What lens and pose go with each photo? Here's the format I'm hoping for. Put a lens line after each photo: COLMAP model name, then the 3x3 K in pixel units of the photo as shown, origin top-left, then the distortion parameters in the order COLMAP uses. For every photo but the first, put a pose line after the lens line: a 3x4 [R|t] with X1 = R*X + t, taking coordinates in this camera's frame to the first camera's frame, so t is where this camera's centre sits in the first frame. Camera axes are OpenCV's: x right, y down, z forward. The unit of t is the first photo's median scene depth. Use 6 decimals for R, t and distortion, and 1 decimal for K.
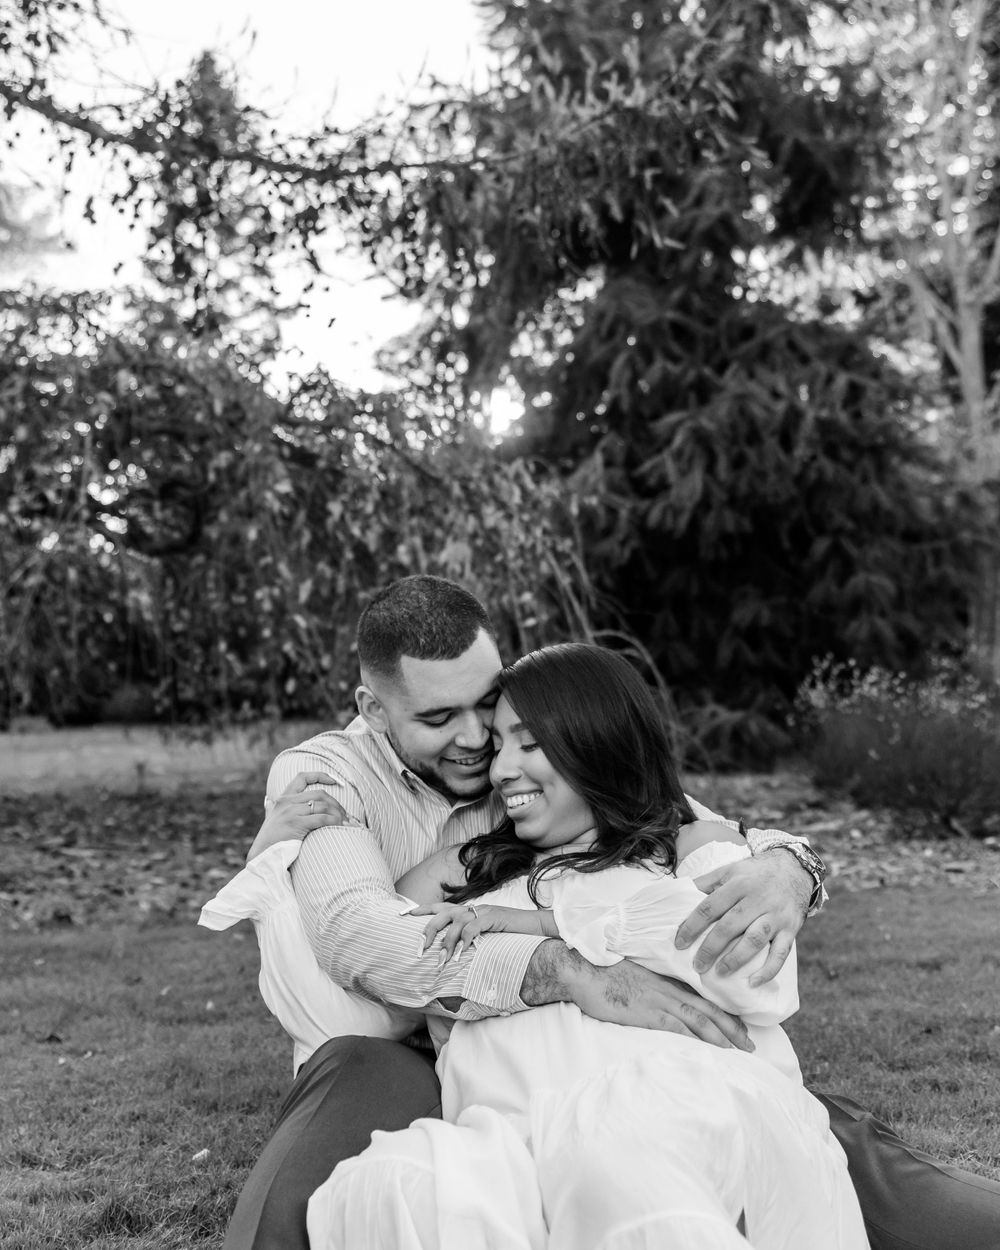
lens RADIAL K [[1752.5, 0, 526.0], [0, 1752.5, 621.9], [0, 0, 1]] dist [0.017096, 0.028549]
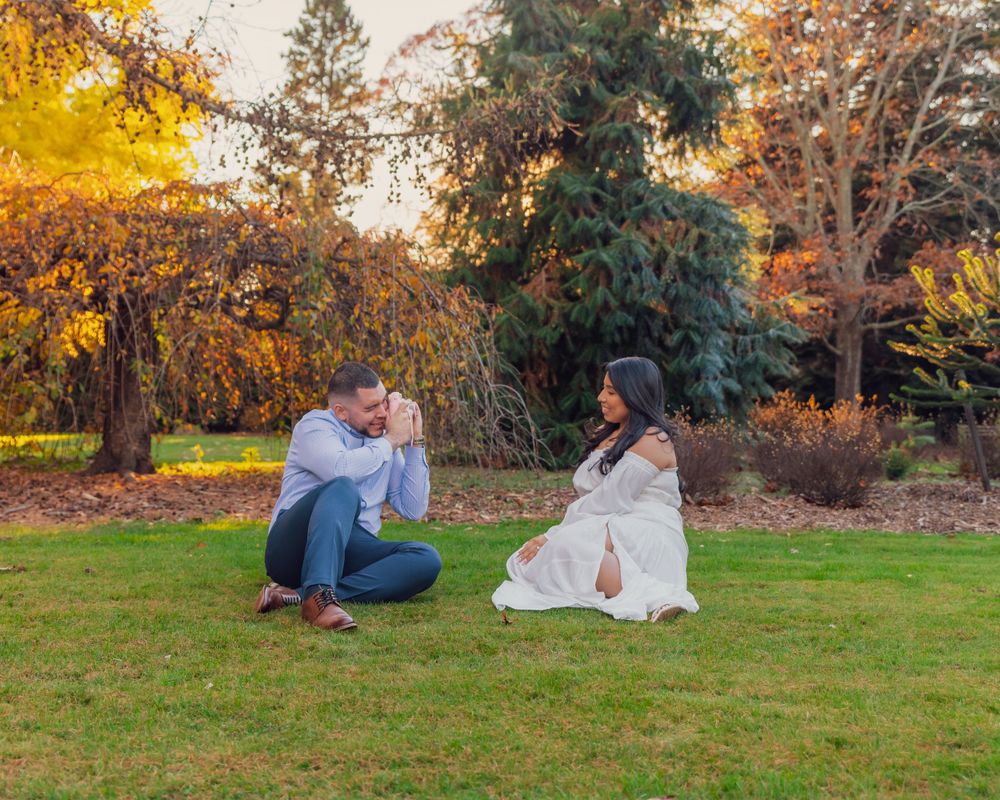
lens RADIAL K [[1255.3, 0, 500.0], [0, 1255.3, 400.0], [0, 0, 1]] dist [-0.000921, -0.021447]
pose [[0.998735, 0.037942, -0.033004, 0.079425], [-0.037231, 0.999067, 0.021906, -0.006159], [0.033804, -0.020650, 0.999215, -0.268254]]
